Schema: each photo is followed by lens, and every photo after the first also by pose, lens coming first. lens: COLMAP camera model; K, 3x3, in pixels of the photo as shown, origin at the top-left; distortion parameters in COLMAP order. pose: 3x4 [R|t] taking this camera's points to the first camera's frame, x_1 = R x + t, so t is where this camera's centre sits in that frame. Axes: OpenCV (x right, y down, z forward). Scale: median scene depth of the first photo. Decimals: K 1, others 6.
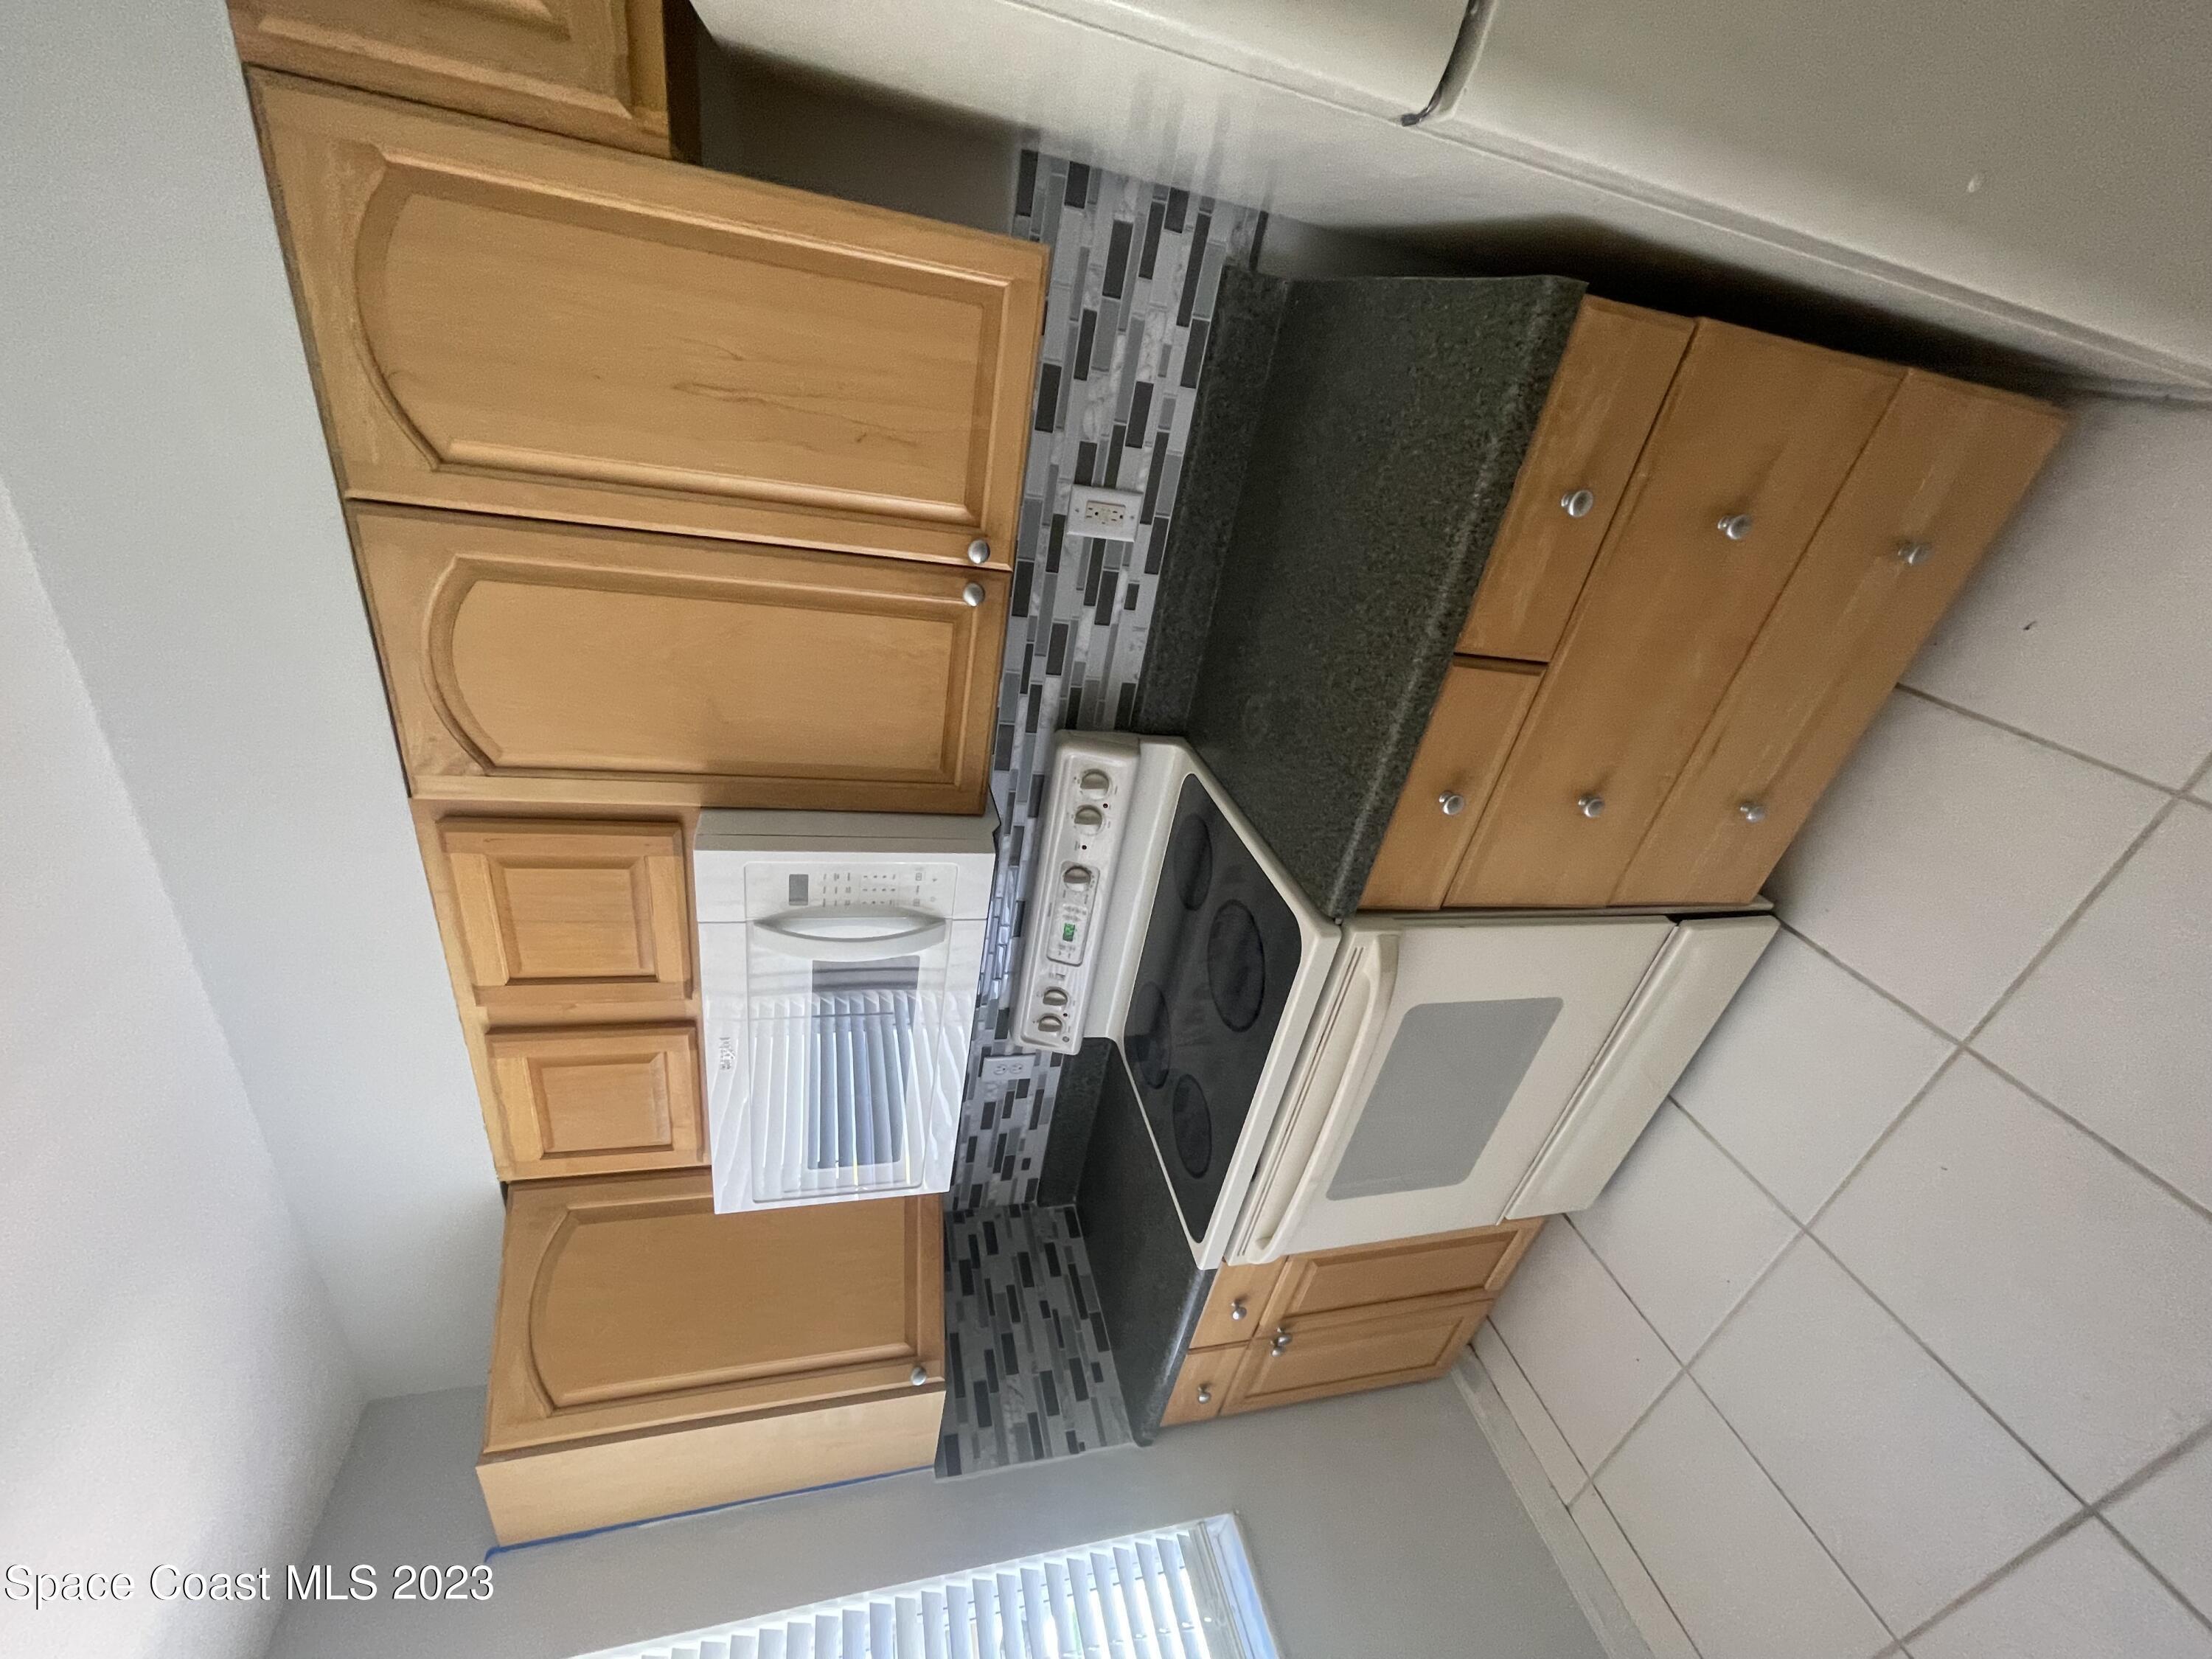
lens RADIAL K [[896.8, 0, 1101.9], [0, 896.8, 828.6], [0, 0, 1]] dist [-0.001935, -0.000213]
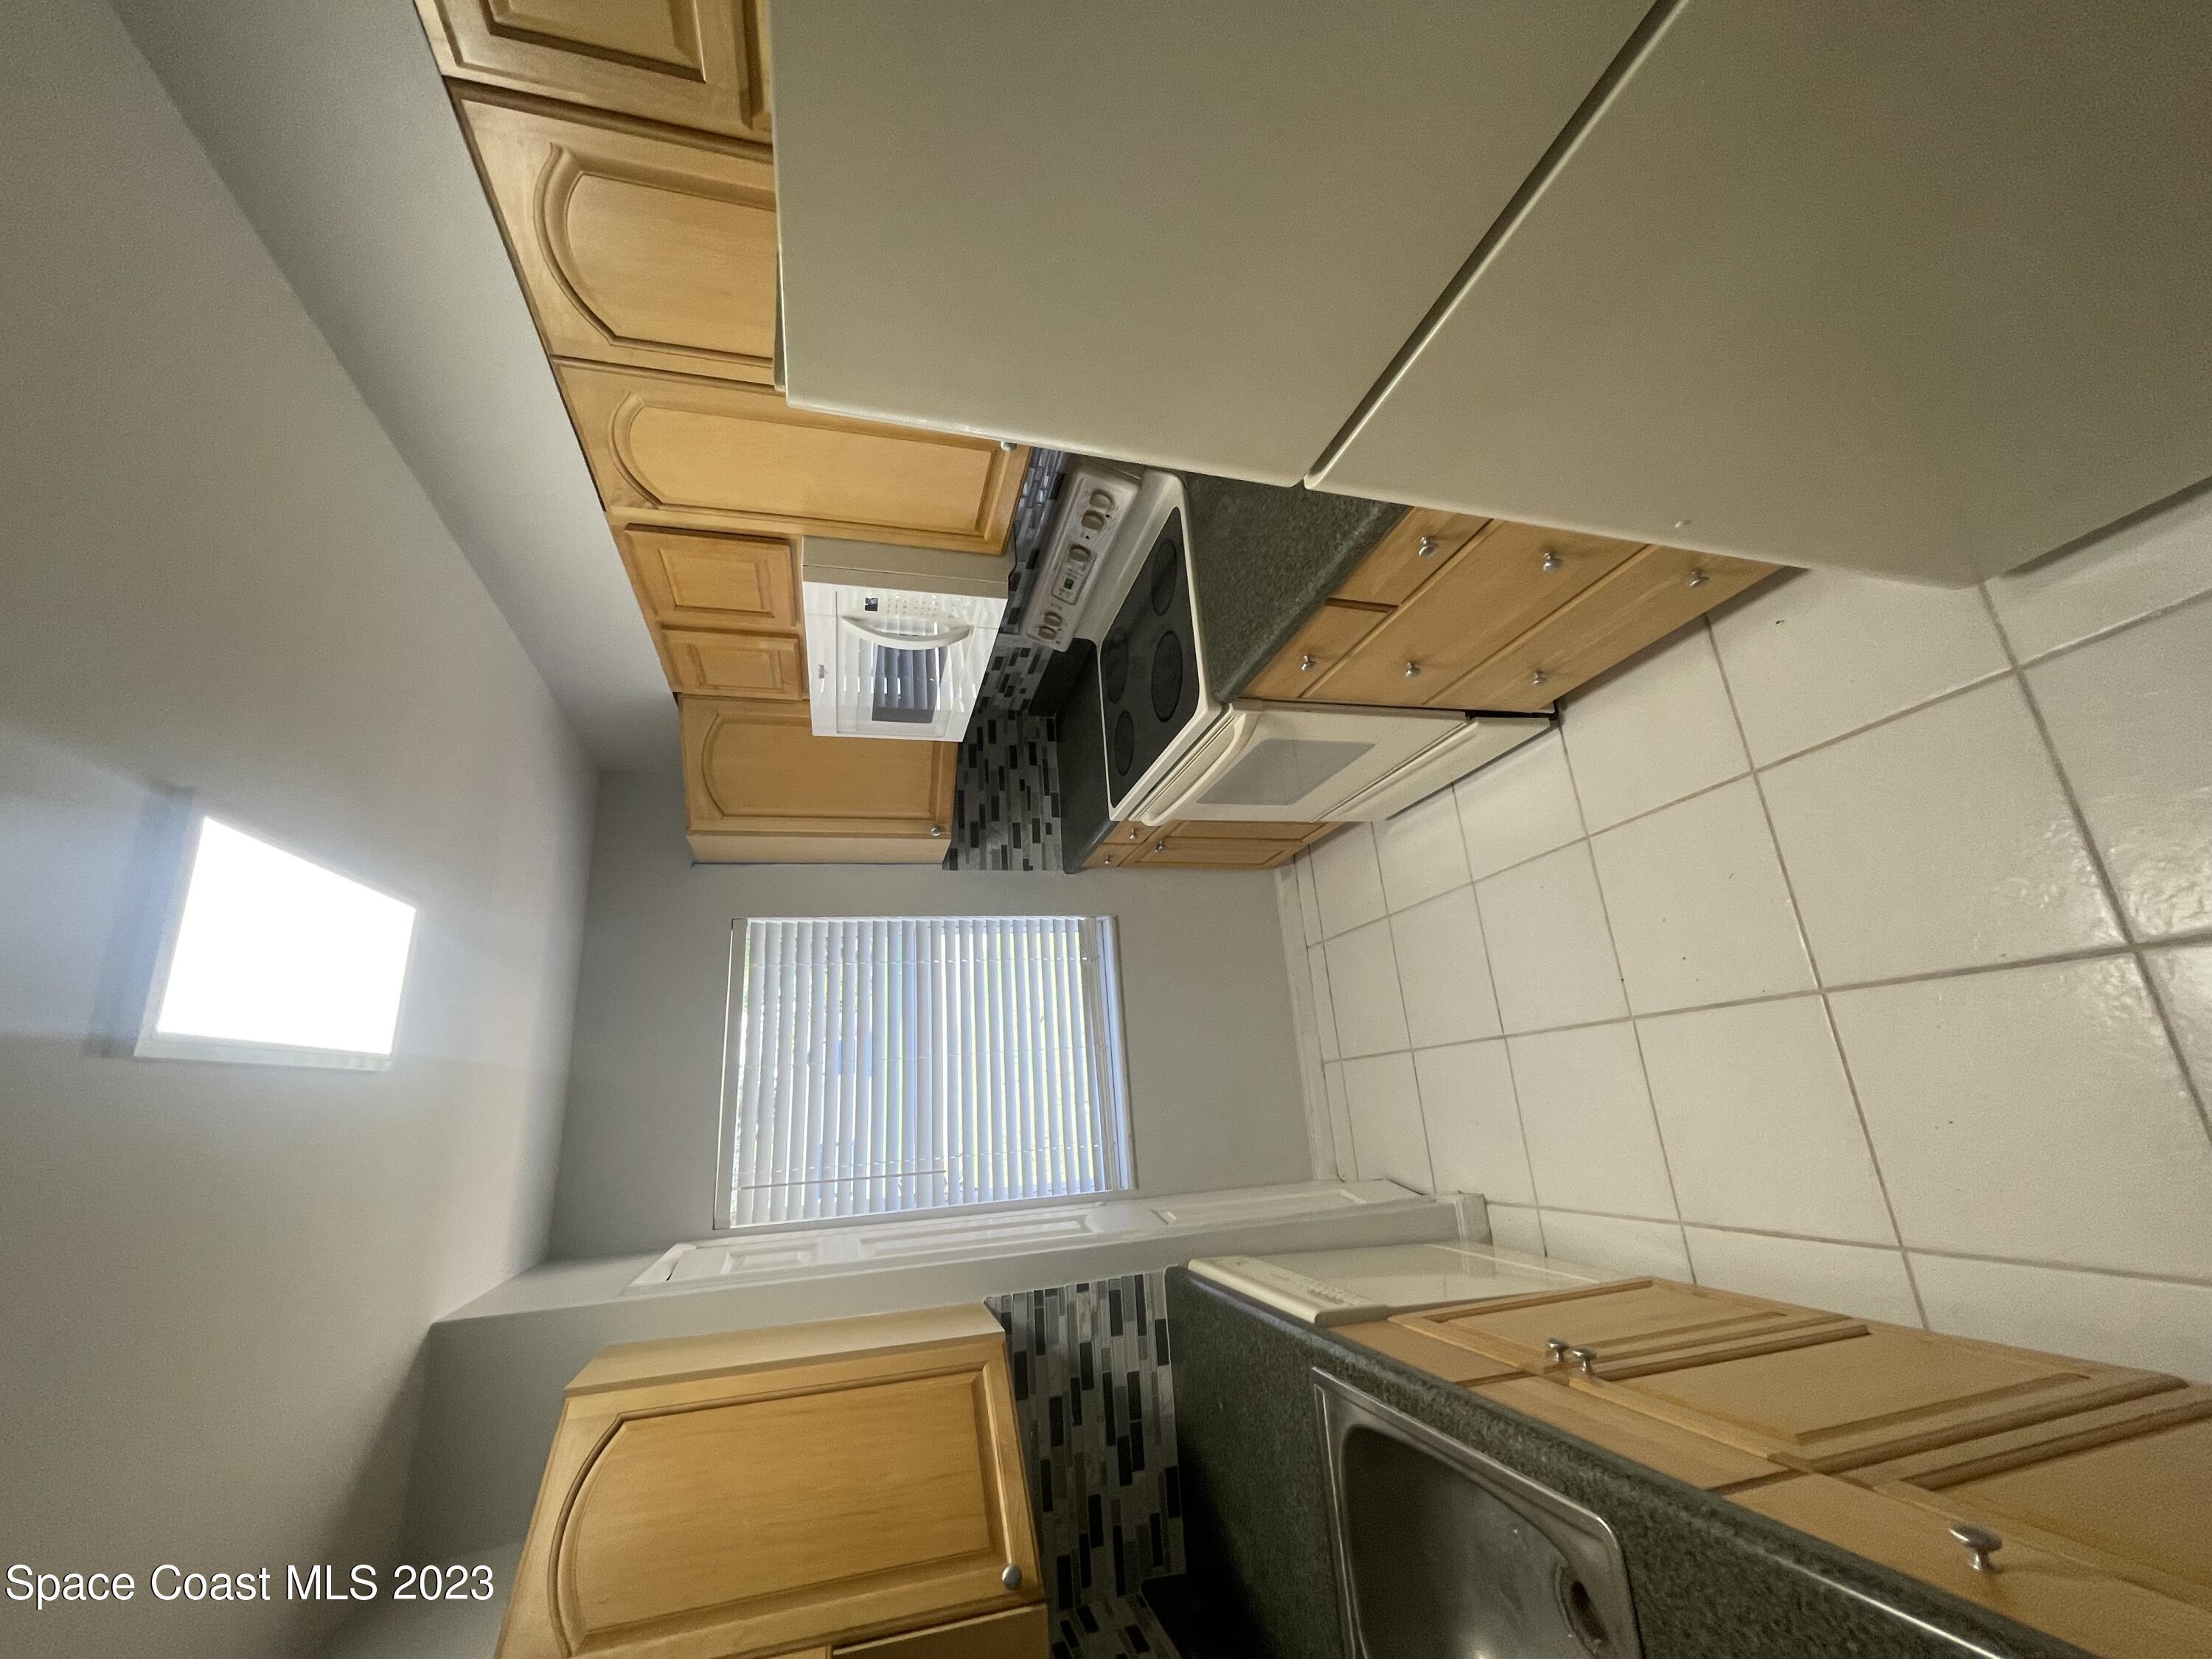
lens RADIAL K [[889.6, 0, 1099.3], [0, 889.6, 821.5], [0, 0, 1]] dist [-0.006572, -0.000551]
pose [[0.980240, 0.195511, 0.030092, 0.034261], [-0.170679, 0.759035, 0.628279, -0.425728], [0.099995, -0.621000, 0.777406, -0.206871]]
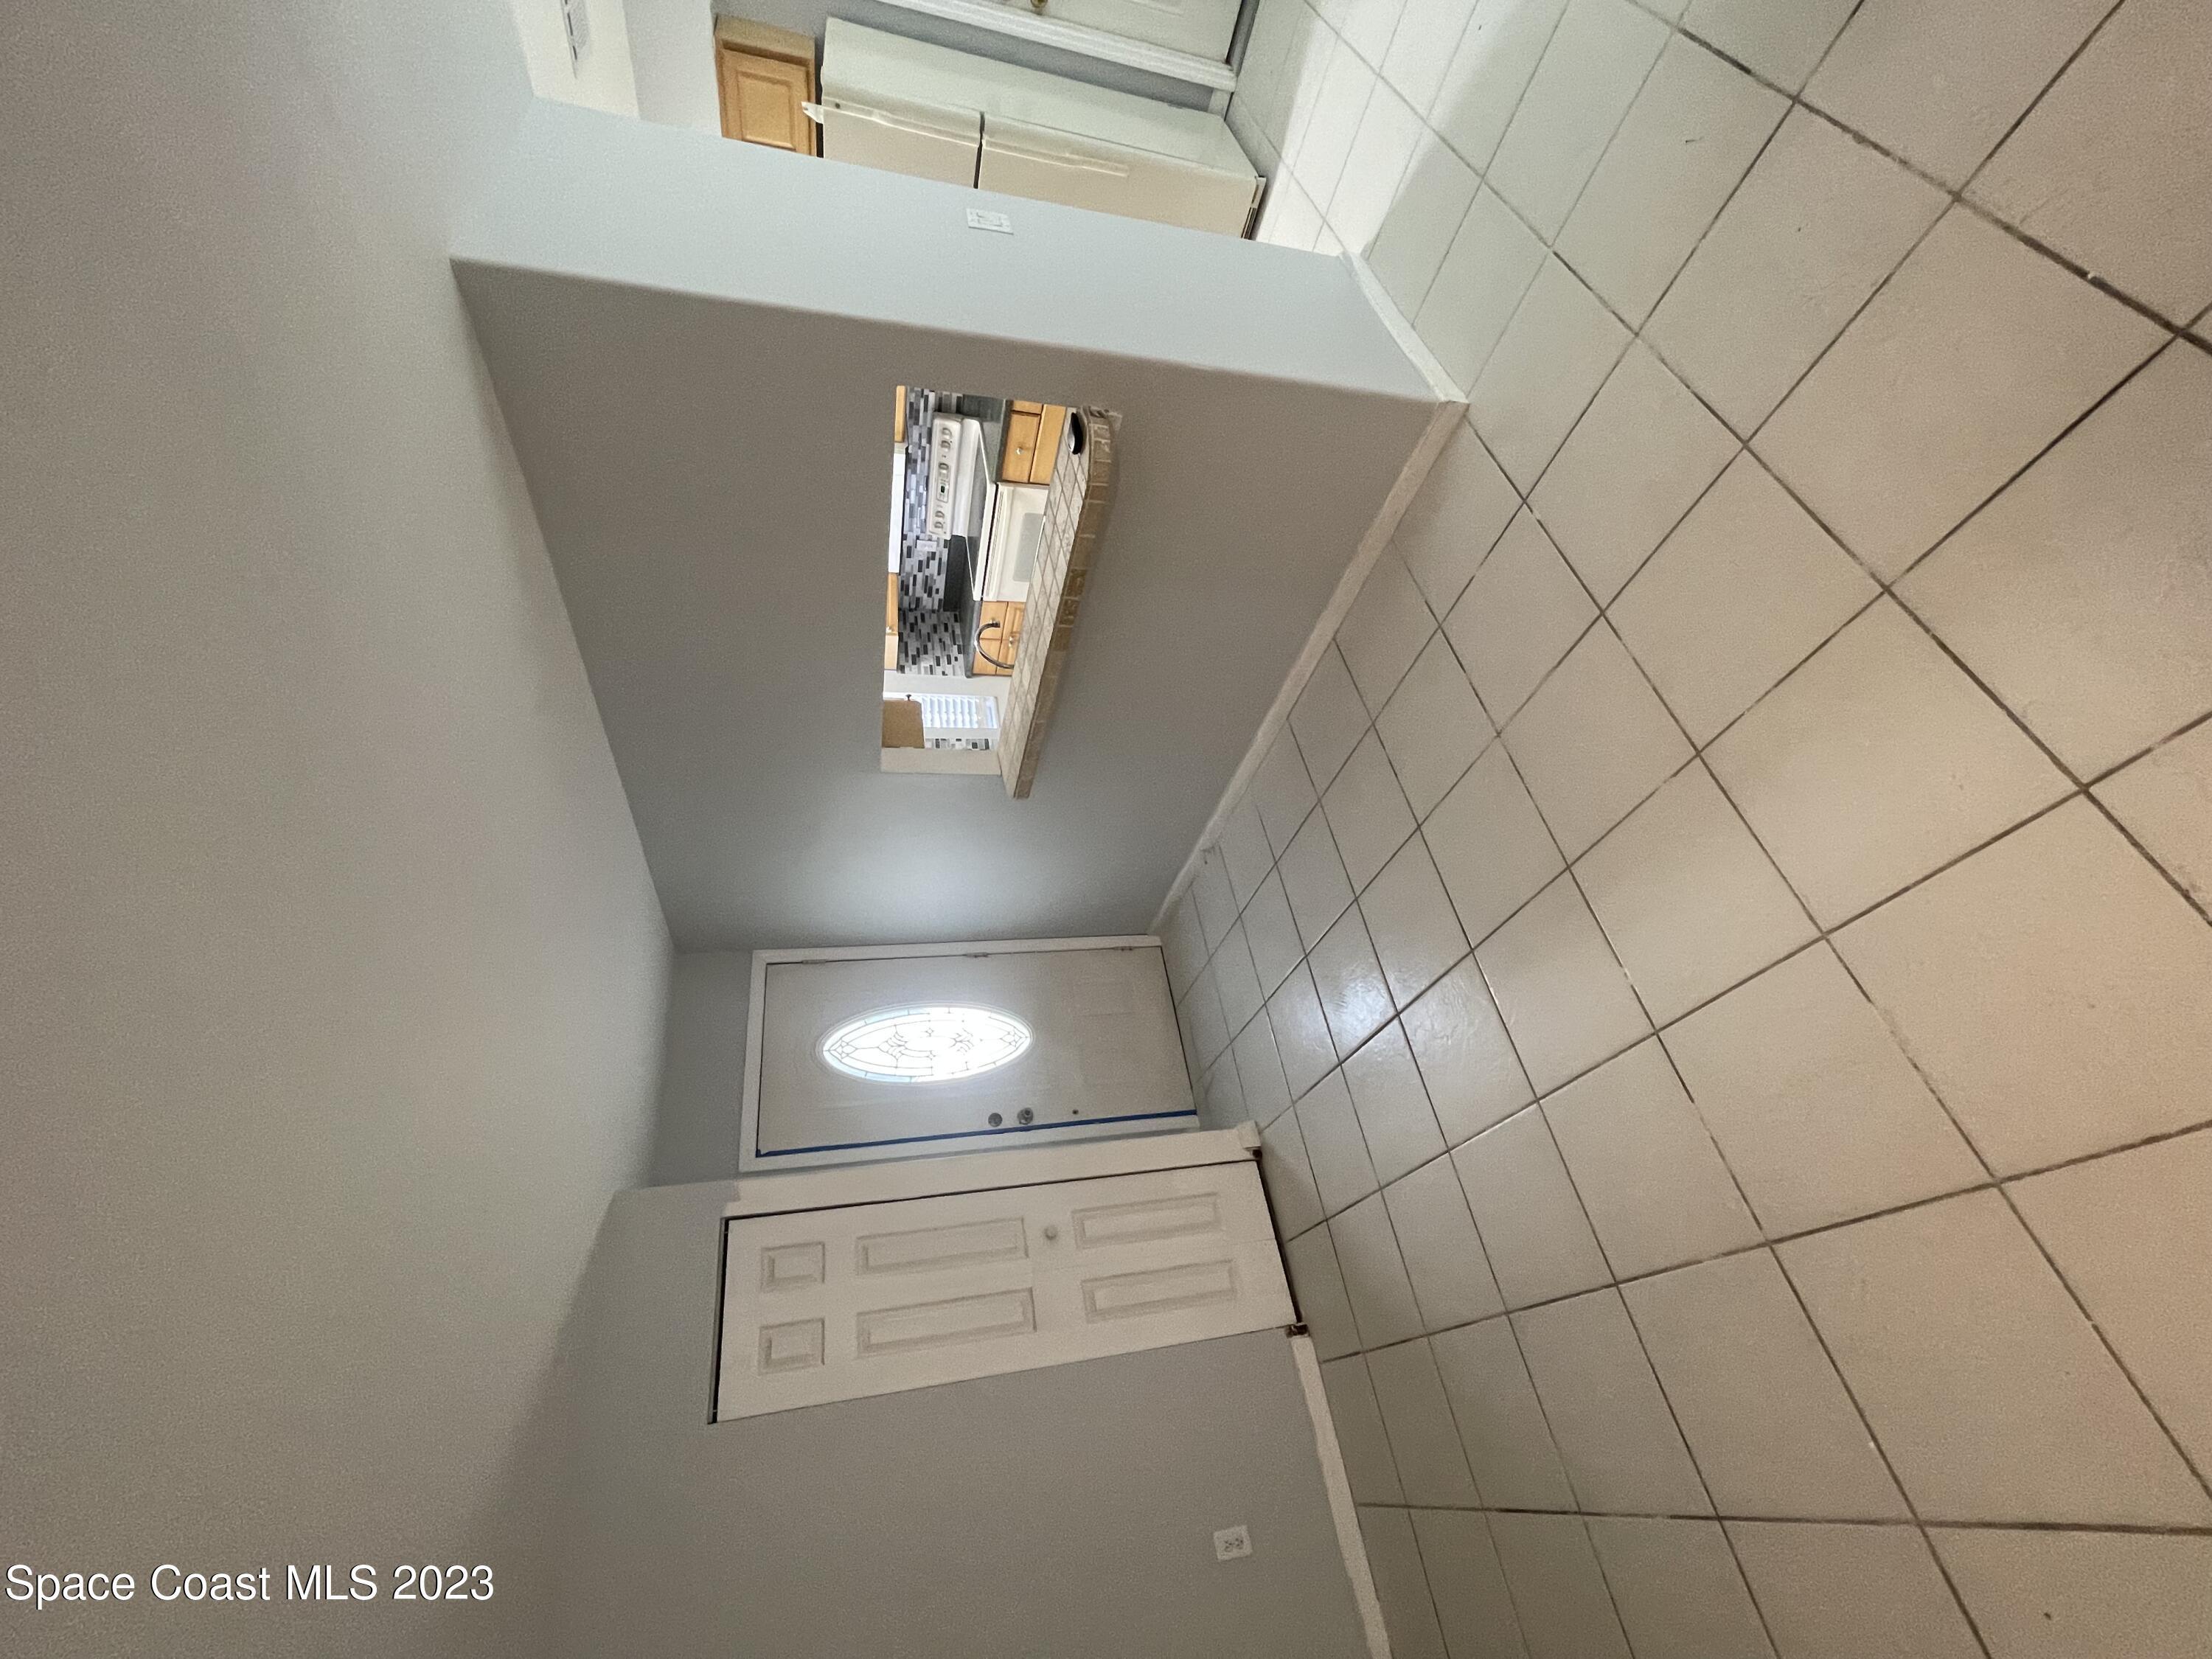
lens RADIAL K [[880.2, 0, 1106.0], [0, 880.2, 829.5], [0, 0, 1]] dist [0.000414, -0.000009]
pose [[0.995589, 0.093819, 0.001208, 0.551344], [-0.086834, 0.916435, 0.390650, -0.028118], [0.035543, -0.389032, 0.920538, -1.881004]]
